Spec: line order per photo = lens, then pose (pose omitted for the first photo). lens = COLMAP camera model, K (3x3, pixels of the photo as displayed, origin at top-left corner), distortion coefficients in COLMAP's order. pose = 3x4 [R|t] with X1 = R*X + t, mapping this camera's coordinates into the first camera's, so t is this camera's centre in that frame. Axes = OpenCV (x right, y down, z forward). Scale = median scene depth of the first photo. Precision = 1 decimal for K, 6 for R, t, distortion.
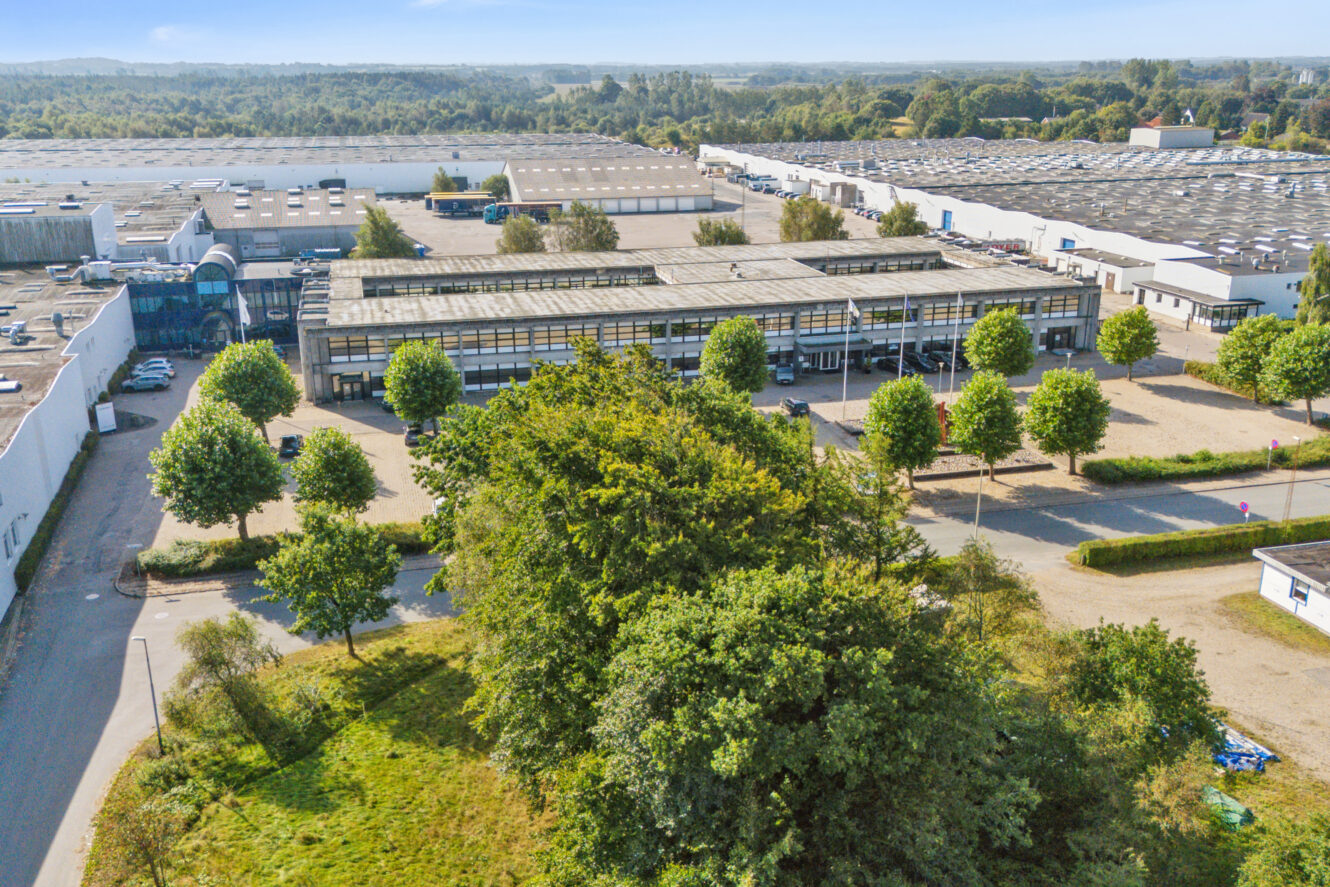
lens RADIAL K [[1169.1, 0, 673.6], [0, 1169.1, 444.0], [0, 0, 1]] dist [0.079478, -0.092707]
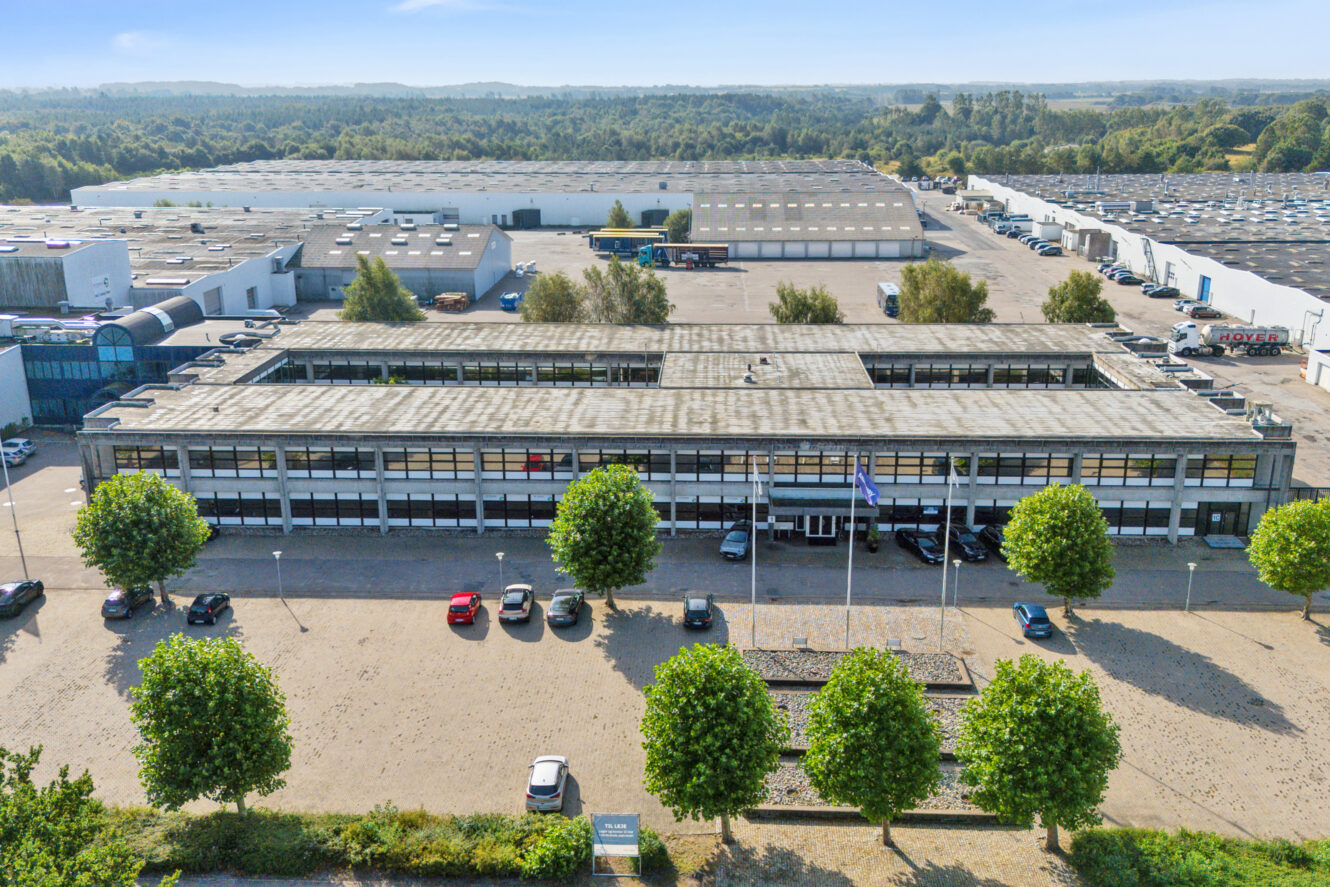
lens RADIAL K [[1169.1, 0, 673.6], [0, 1169.1, 444.0], [0, 0, 1]] dist [0.079478, -0.092707]
pose [[0.955185, 0.085474, -0.283399, 0.111676], [-0.089901, 0.995947, -0.002629, -0.050400], [0.282026, 0.027989, 0.958998, 0.155578]]
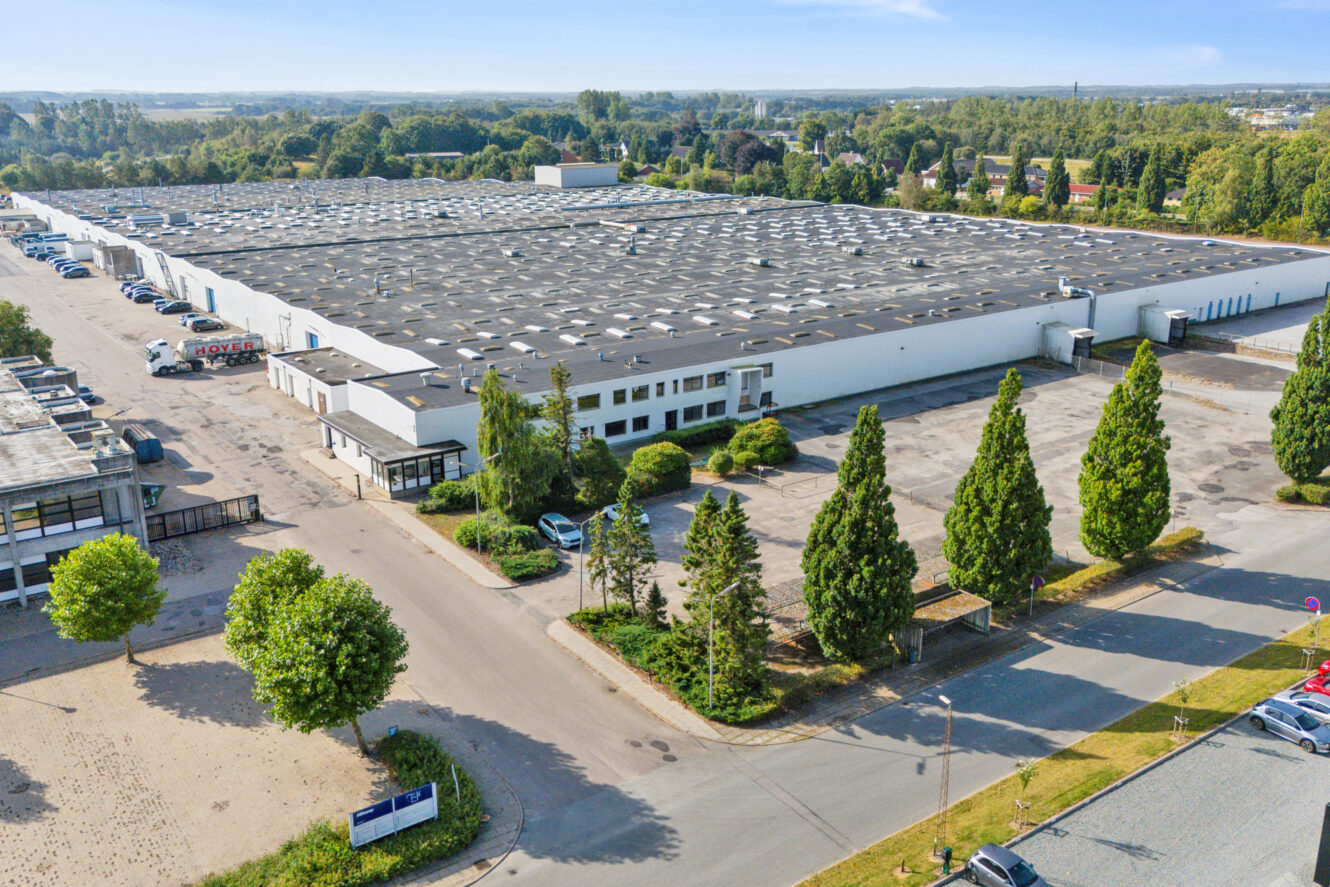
lens RADIAL K [[1180.8, 0, 664.8], [0, 1180.8, 409.2], [0, 0, 1]] dist [0.031470, -0.005163]
pose [[0.933312, -0.093252, 0.346747, 0.198657], [0.110799, 0.993357, -0.031083, -0.057293], [-0.341545, 0.067429, 0.937444, 0.175925]]
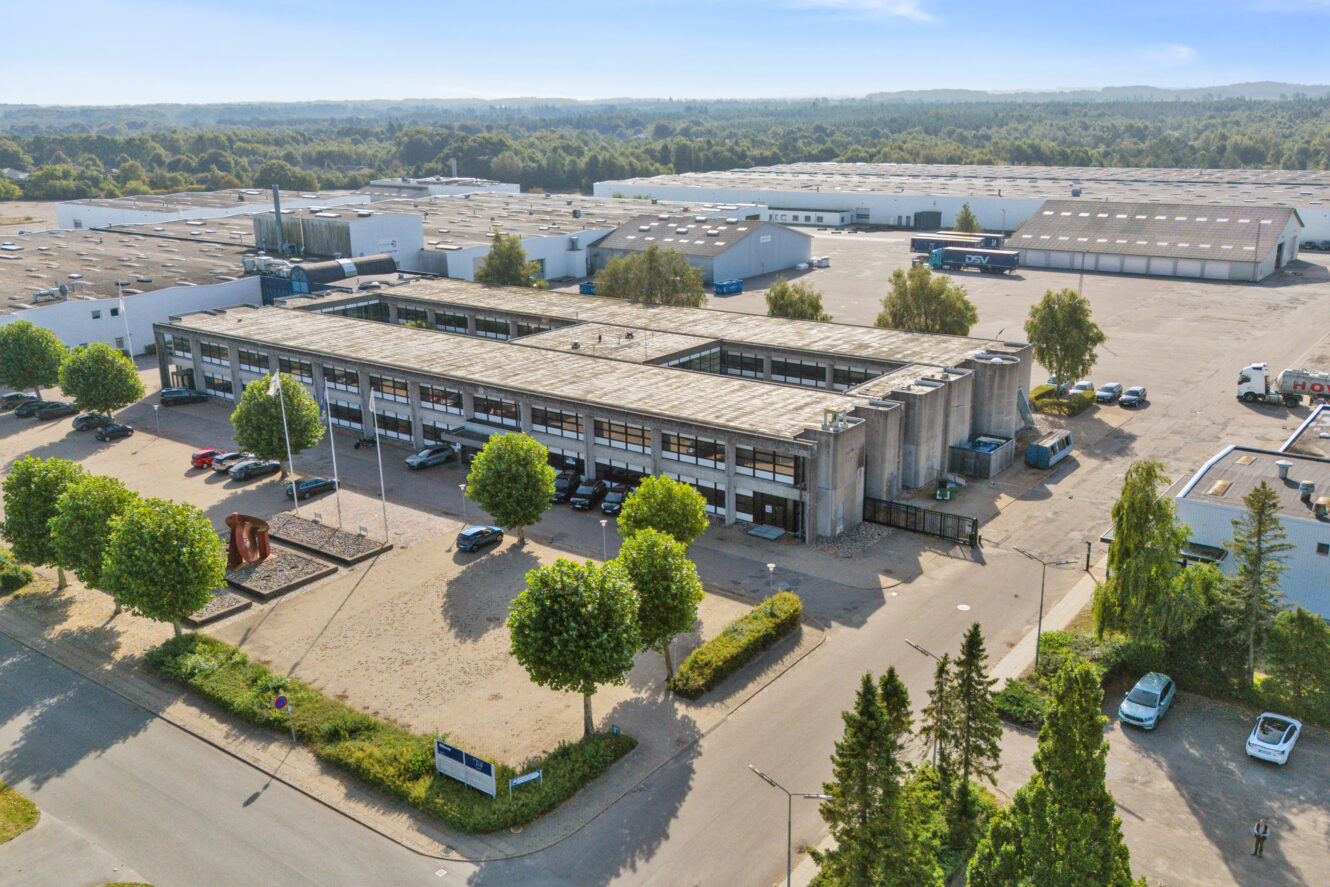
lens RADIAL K [[1169.1, 0, 673.6], [0, 1169.1, 444.0], [0, 0, 1]] dist [0.079478, -0.092707]
pose [[0.614398, 0.216679, -0.758660, 0.388170], [-0.230122, 0.968956, 0.090377, -0.085638], [0.754691, 0.119056, 0.645187, 0.263503]]
